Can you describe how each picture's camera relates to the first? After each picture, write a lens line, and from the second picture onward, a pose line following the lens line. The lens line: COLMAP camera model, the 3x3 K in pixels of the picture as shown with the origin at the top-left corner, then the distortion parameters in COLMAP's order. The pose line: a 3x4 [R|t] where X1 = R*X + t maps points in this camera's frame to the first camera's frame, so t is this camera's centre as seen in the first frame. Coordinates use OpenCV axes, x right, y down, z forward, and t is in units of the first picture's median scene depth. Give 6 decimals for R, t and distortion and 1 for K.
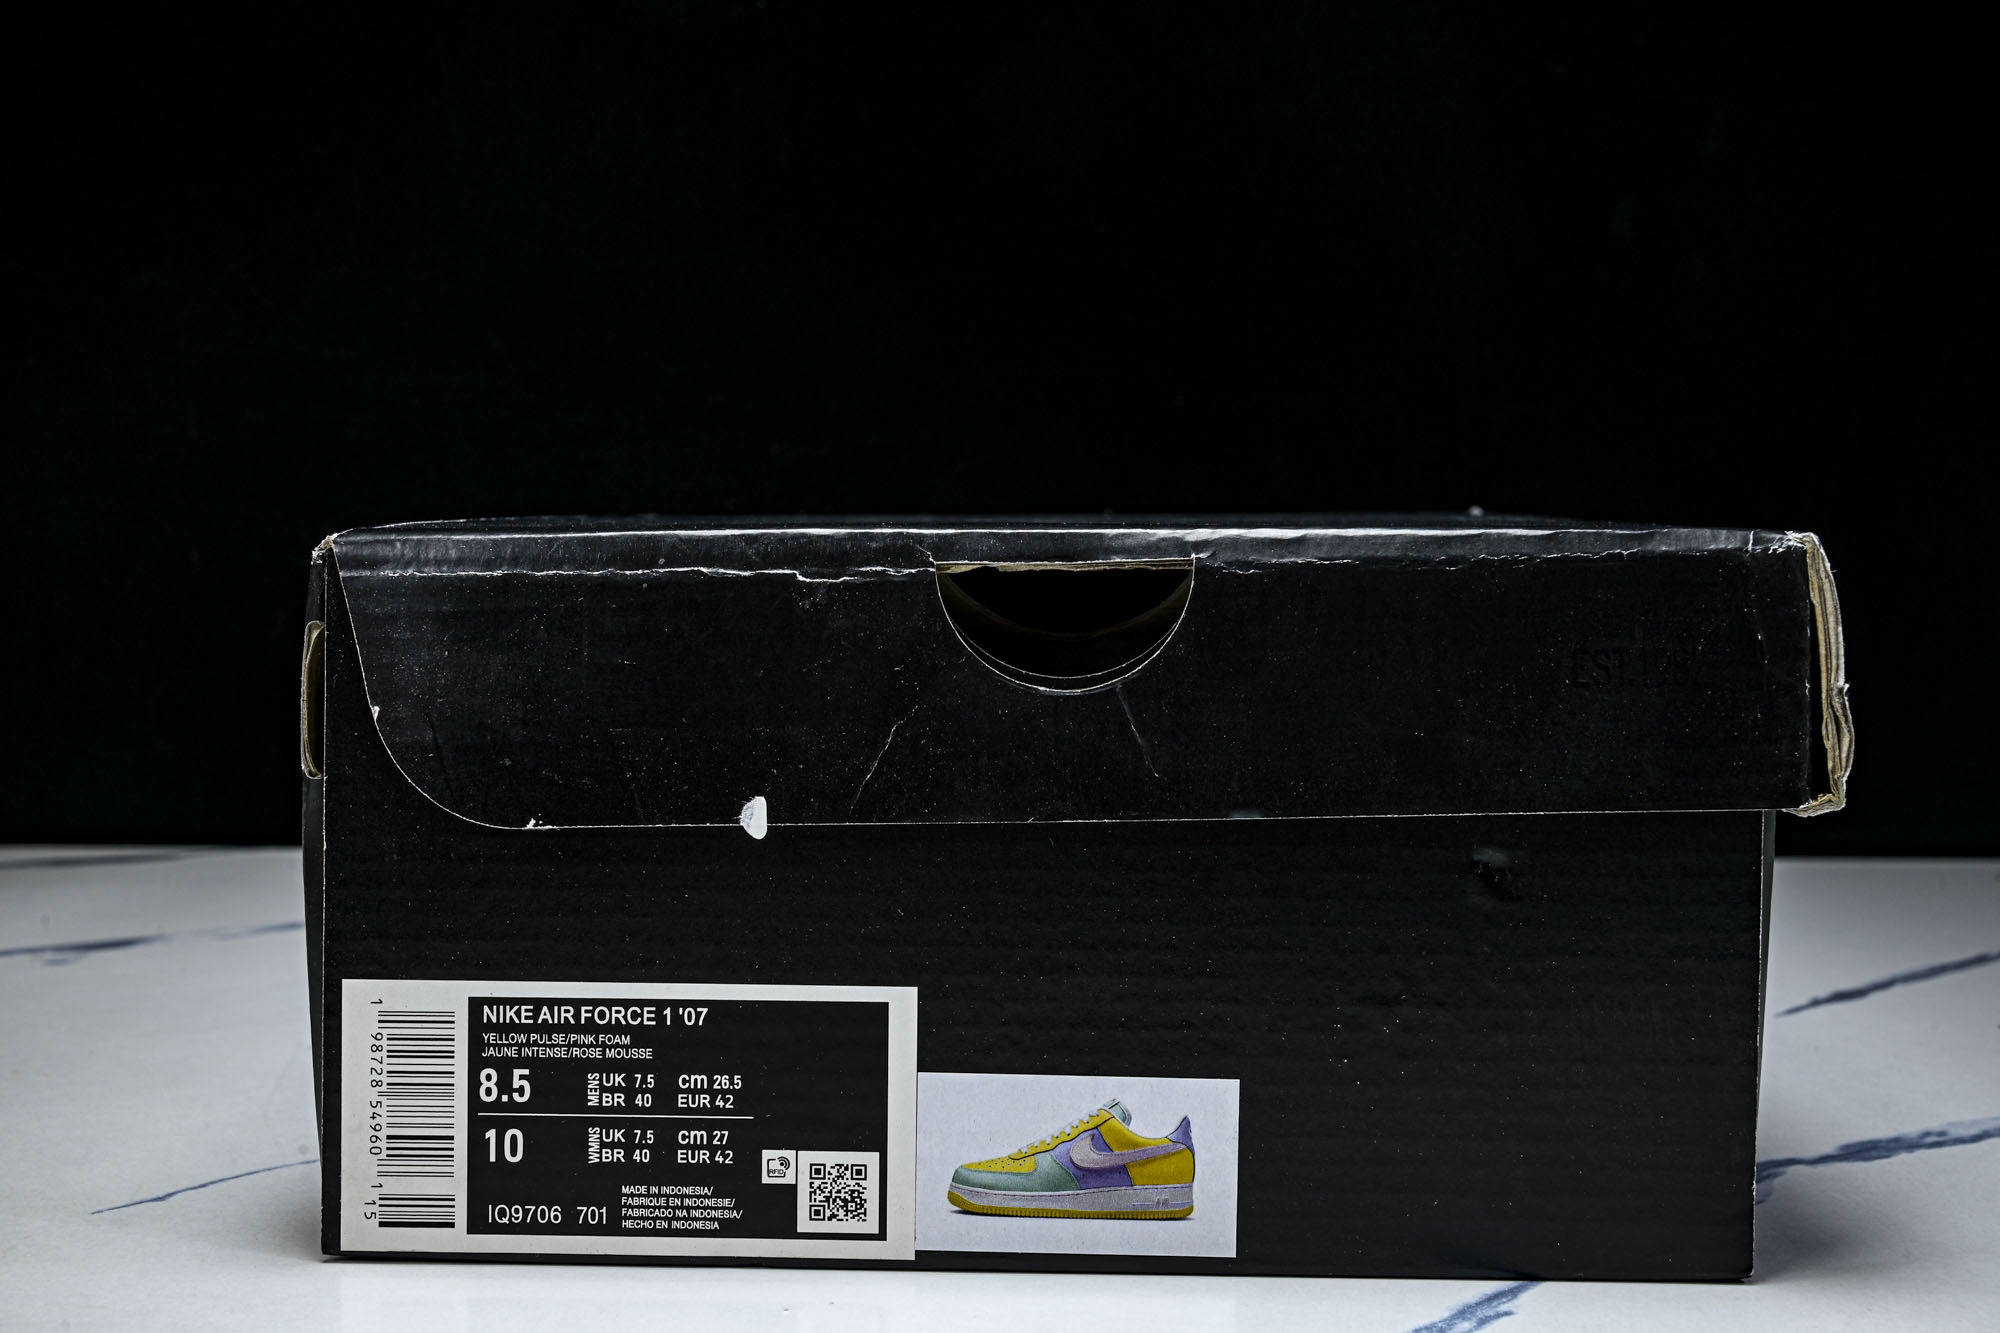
lens RADIAL K [[2601.2, 0, 982.3], [0, 2601.2, 618.9], [0, 0, 1]] dist [-0.002692, 0.000000]
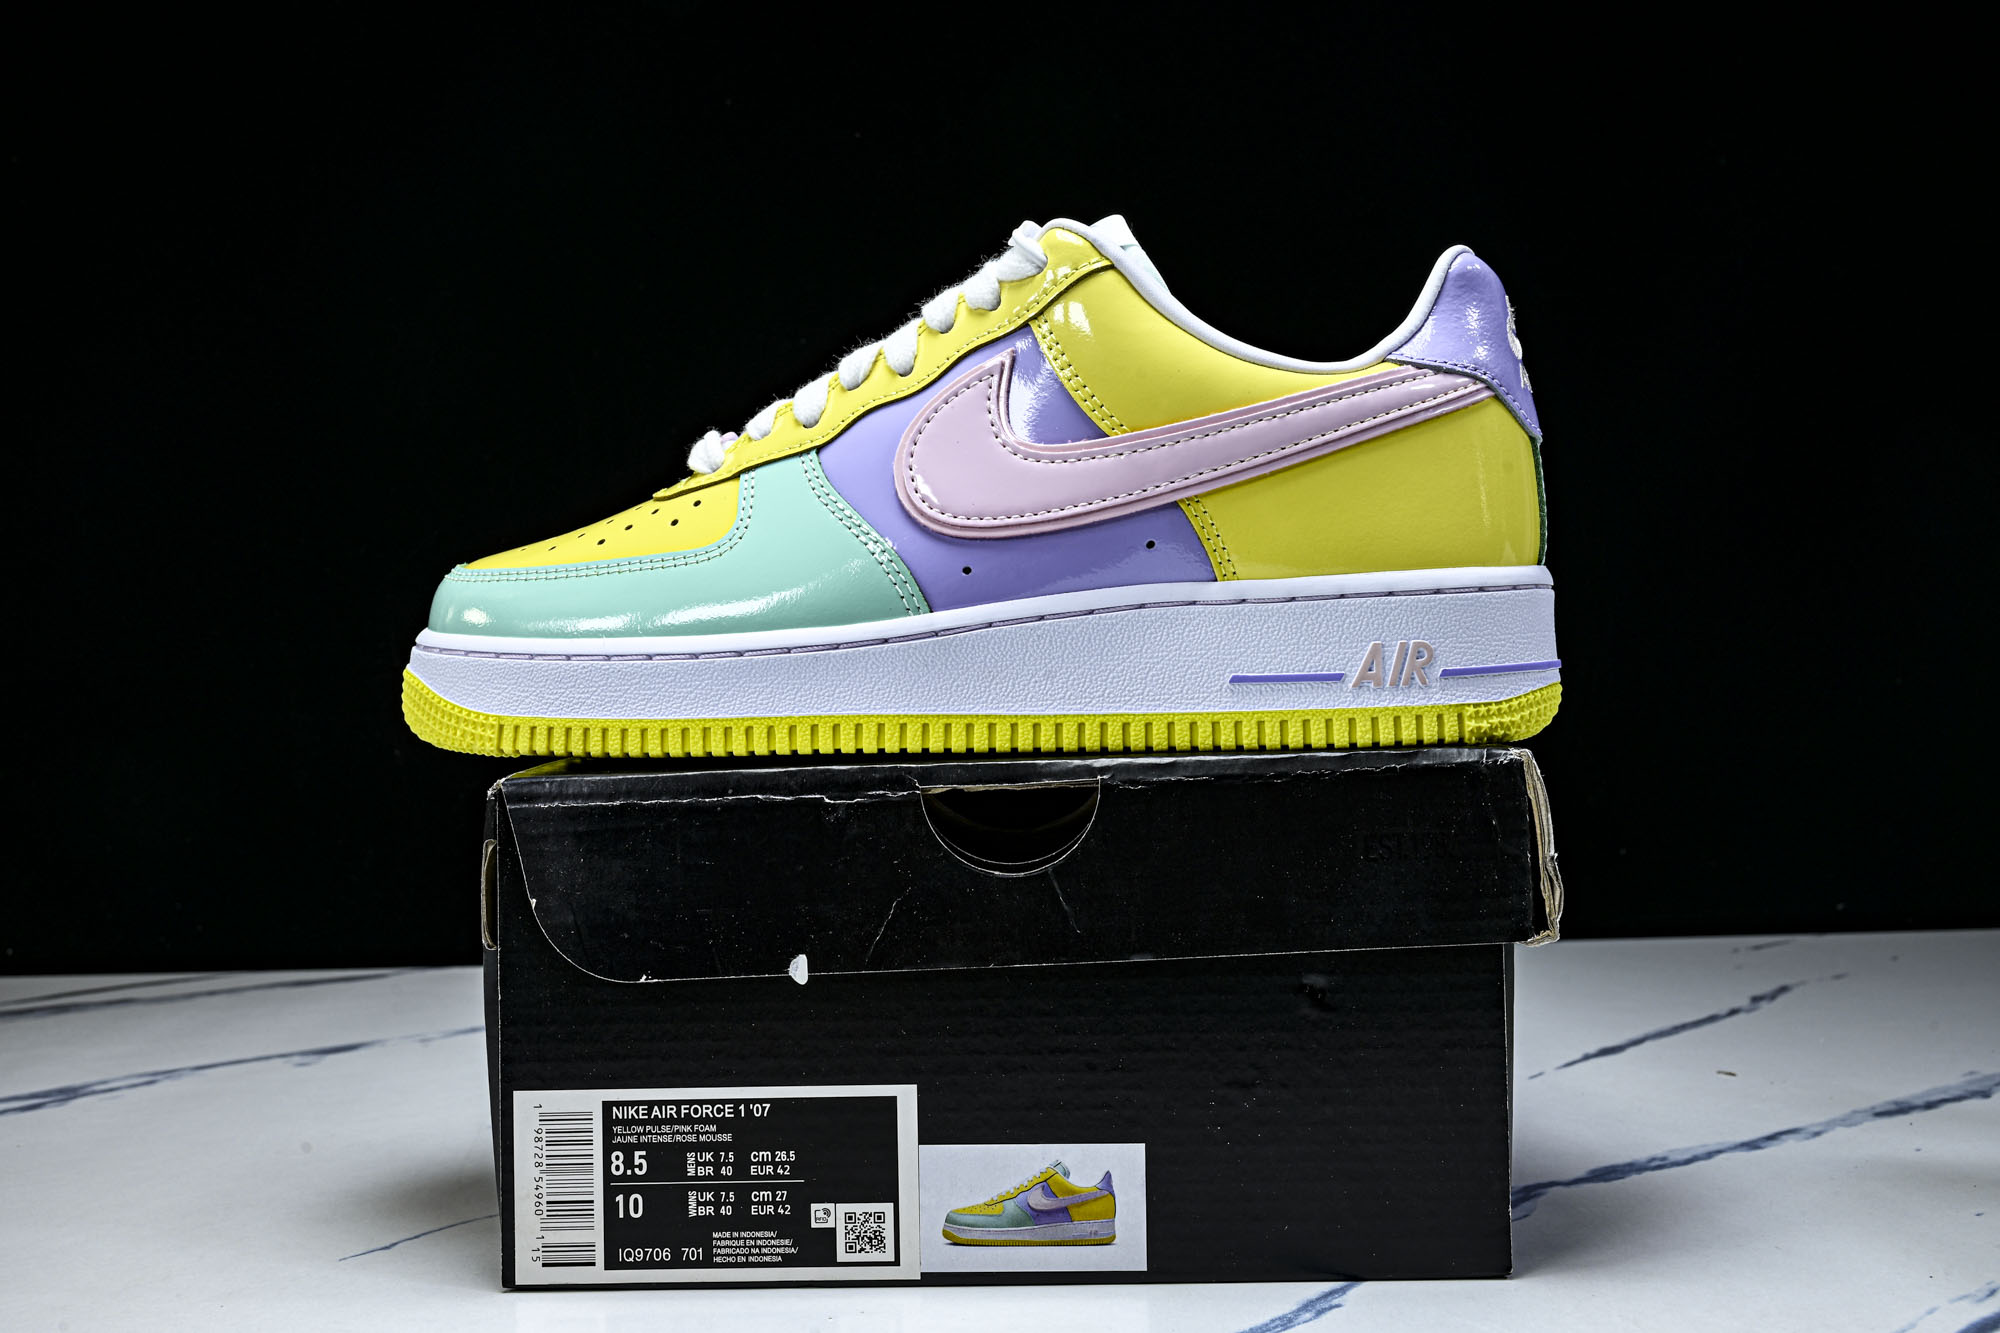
lens RADIAL K [[1969.6, 0, 988.0], [0, 1969.6, 646.1], [0, 0, 1]] dist [-0.002694, 0.000000]
pose [[0.999543, -0.030219, 0.000191, 0.021245], [0.030181, 0.997932, -0.056748, -0.036057], [0.001524, 0.056728, 0.998389, -0.091392]]
